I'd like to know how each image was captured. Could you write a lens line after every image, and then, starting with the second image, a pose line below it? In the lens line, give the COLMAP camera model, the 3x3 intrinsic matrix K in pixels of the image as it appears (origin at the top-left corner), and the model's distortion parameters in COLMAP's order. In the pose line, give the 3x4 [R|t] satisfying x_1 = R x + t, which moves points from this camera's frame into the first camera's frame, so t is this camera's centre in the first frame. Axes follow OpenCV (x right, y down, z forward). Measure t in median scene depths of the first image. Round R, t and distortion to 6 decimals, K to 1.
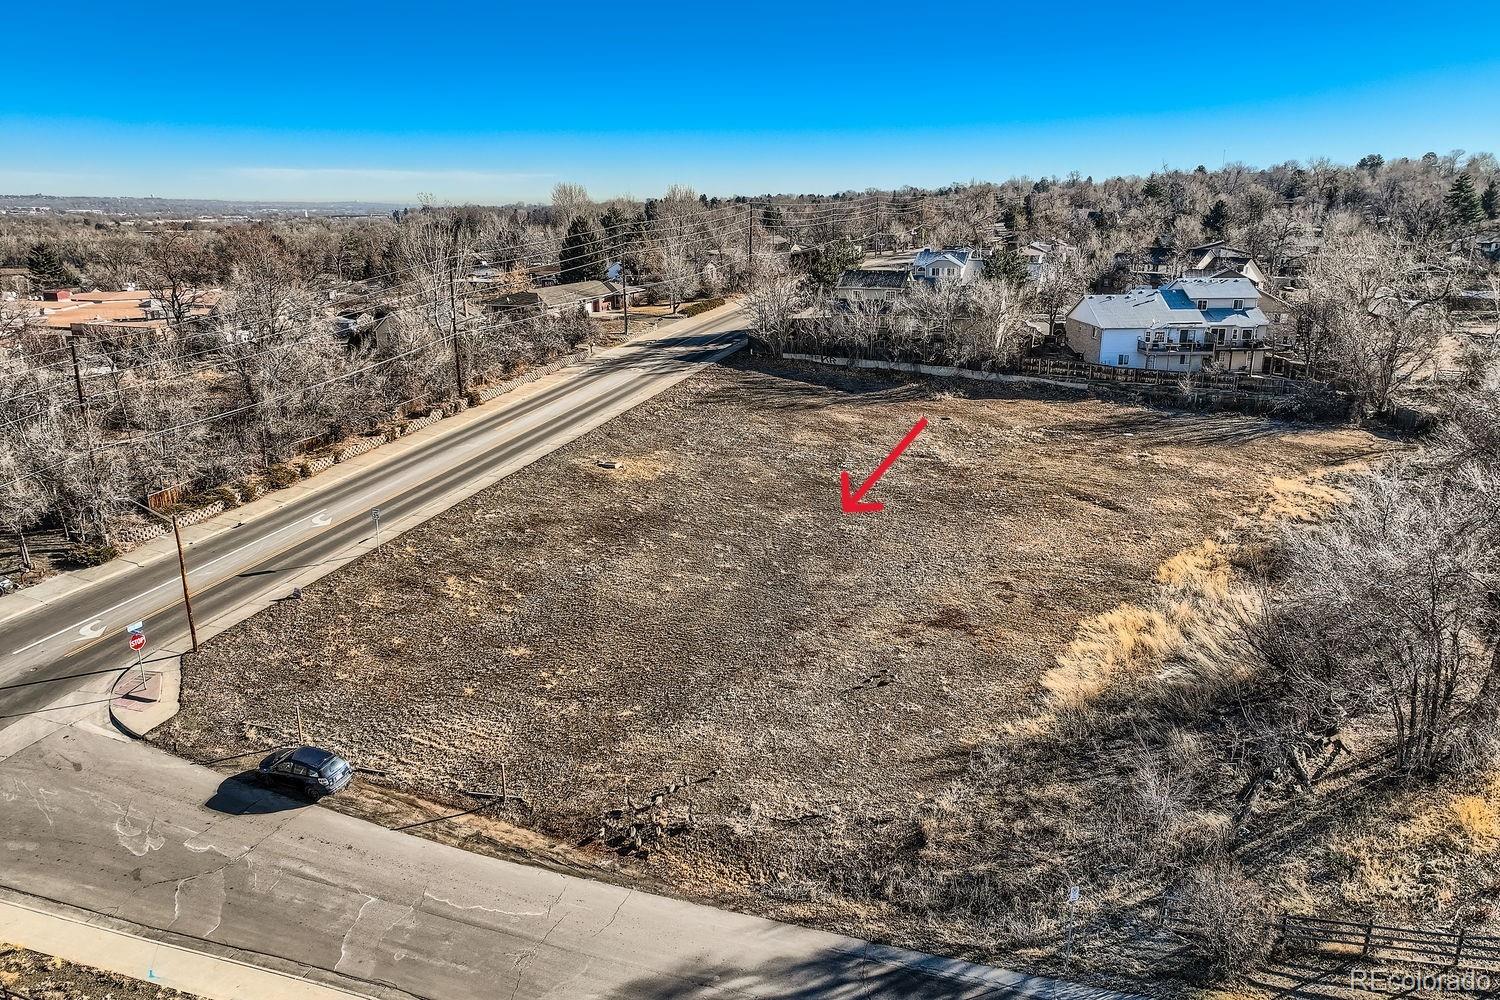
lens RADIAL K [[1050.3, 0, 752.1], [0, 1050.3, 498.8], [0, 0, 1]] dist [0.002657, 0.011567]
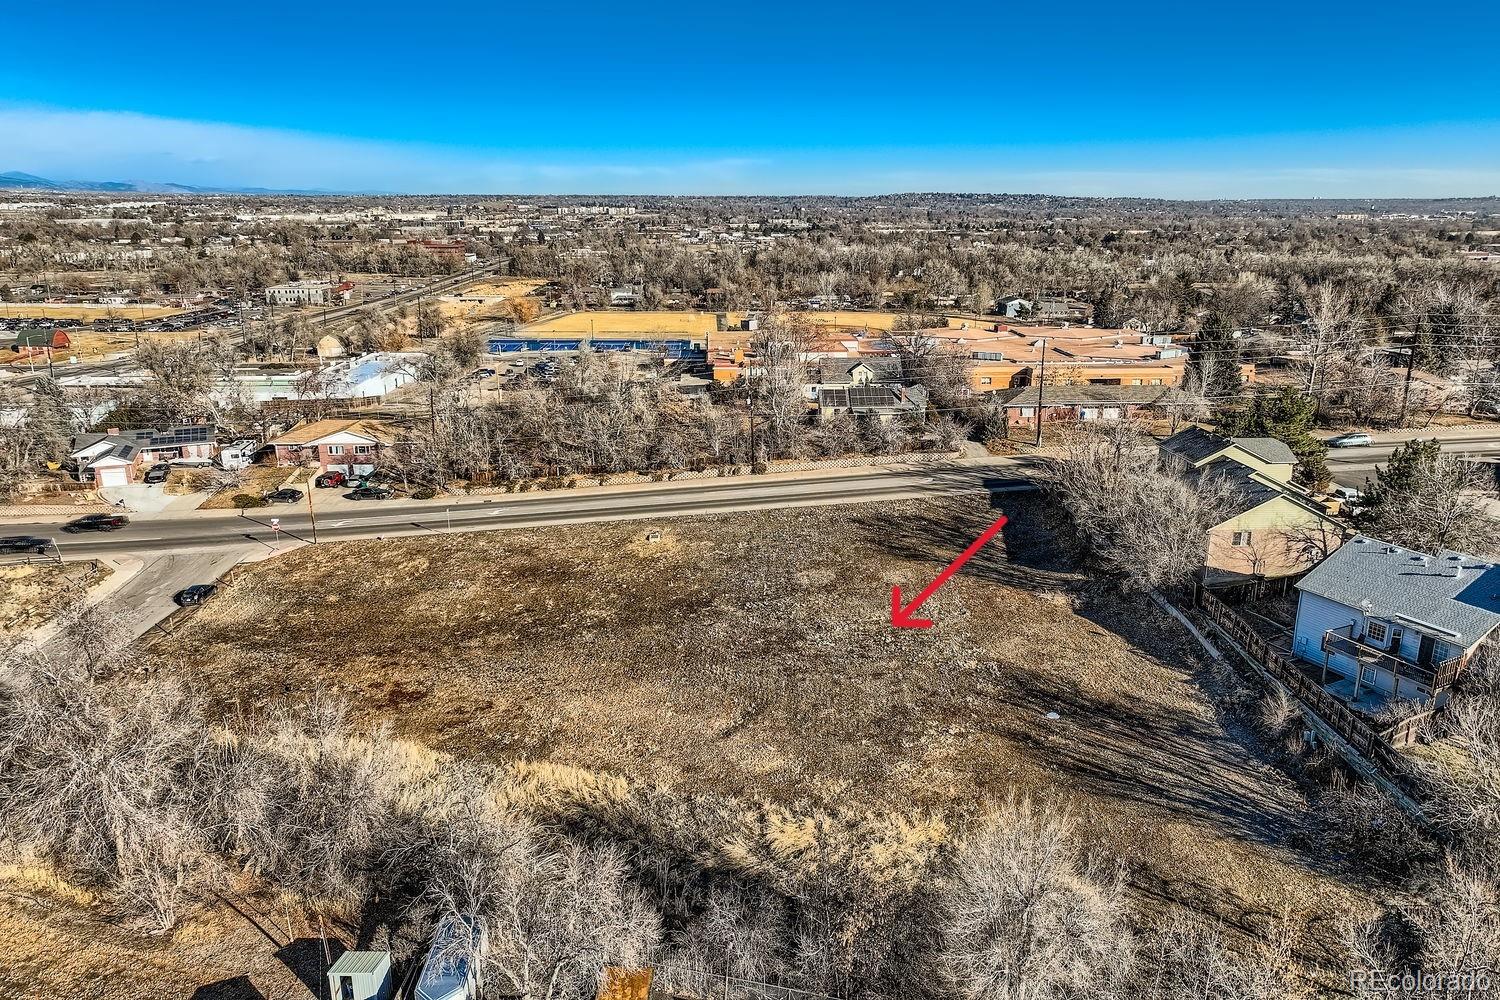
lens RADIAL K [[1050.3, 0, 752.1], [0, 1050.3, 498.8], [0, 0, 1]] dist [0.002657, 0.011567]
pose [[0.382598, 0.252430, -0.888762, 1.199879], [-0.253244, 0.953763, 0.161875, -0.365085], [0.888530, 0.163141, 0.428834, 0.635844]]
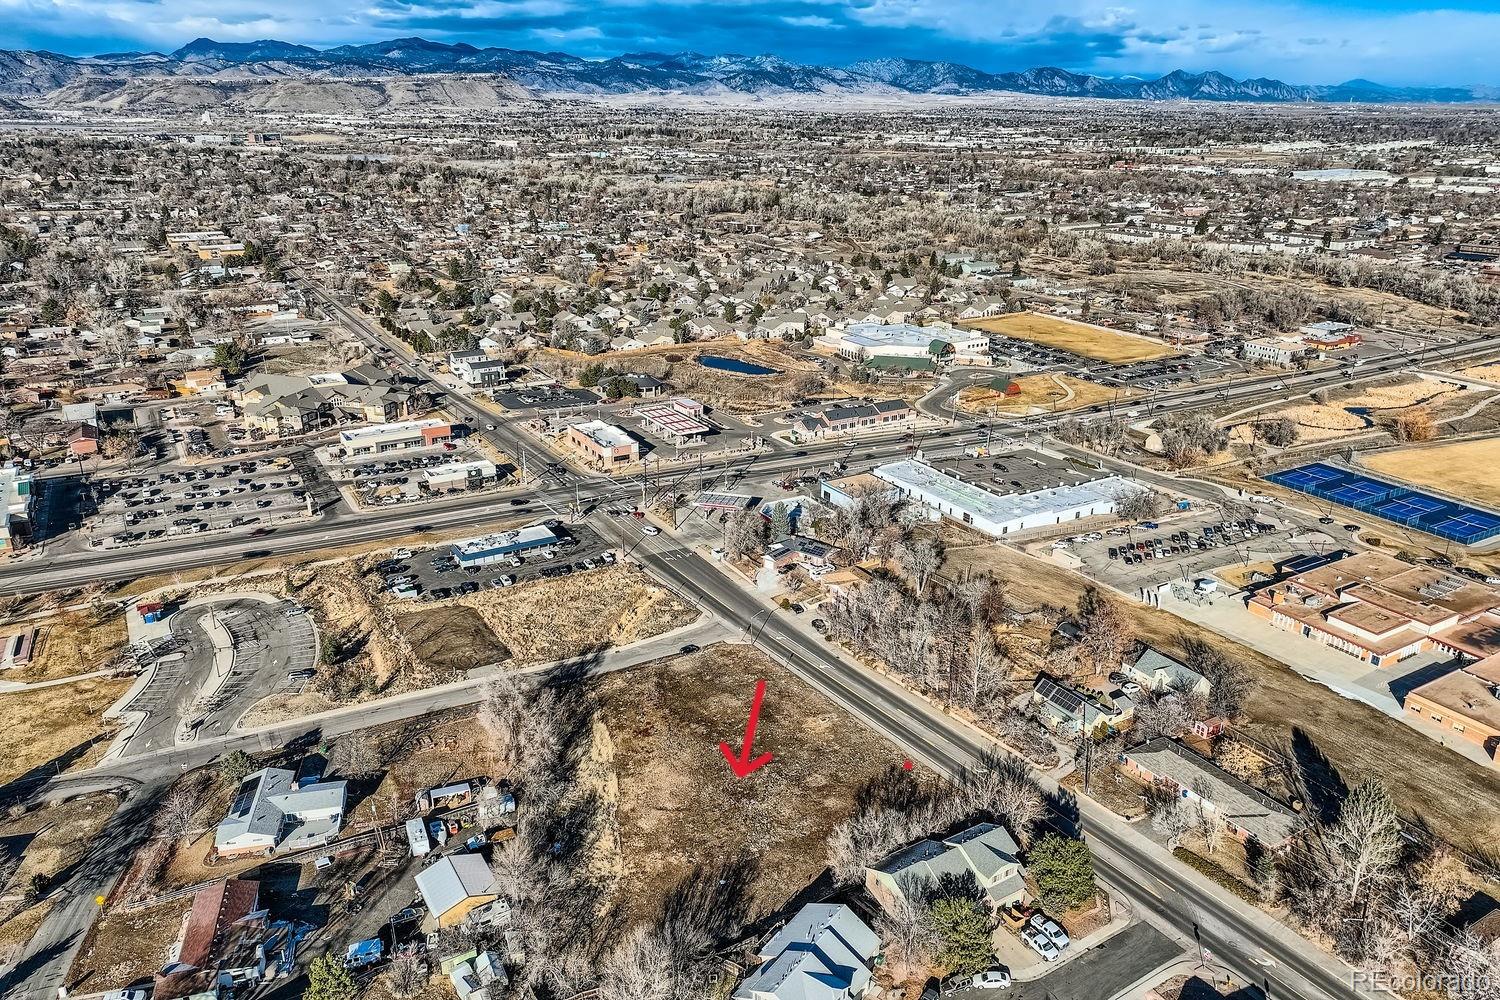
lens RADIAL K [[1050.3, 0, 752.1], [0, 1050.3, 498.8], [0, 0, 1]] dist [0.002657, 0.011567]
pose [[-0.634360, 0.270097, -0.724317, 1.840941], [-0.210773, 0.841042, 0.498219, -1.897015], [0.743749, 0.468717, -0.476594, 2.077126]]
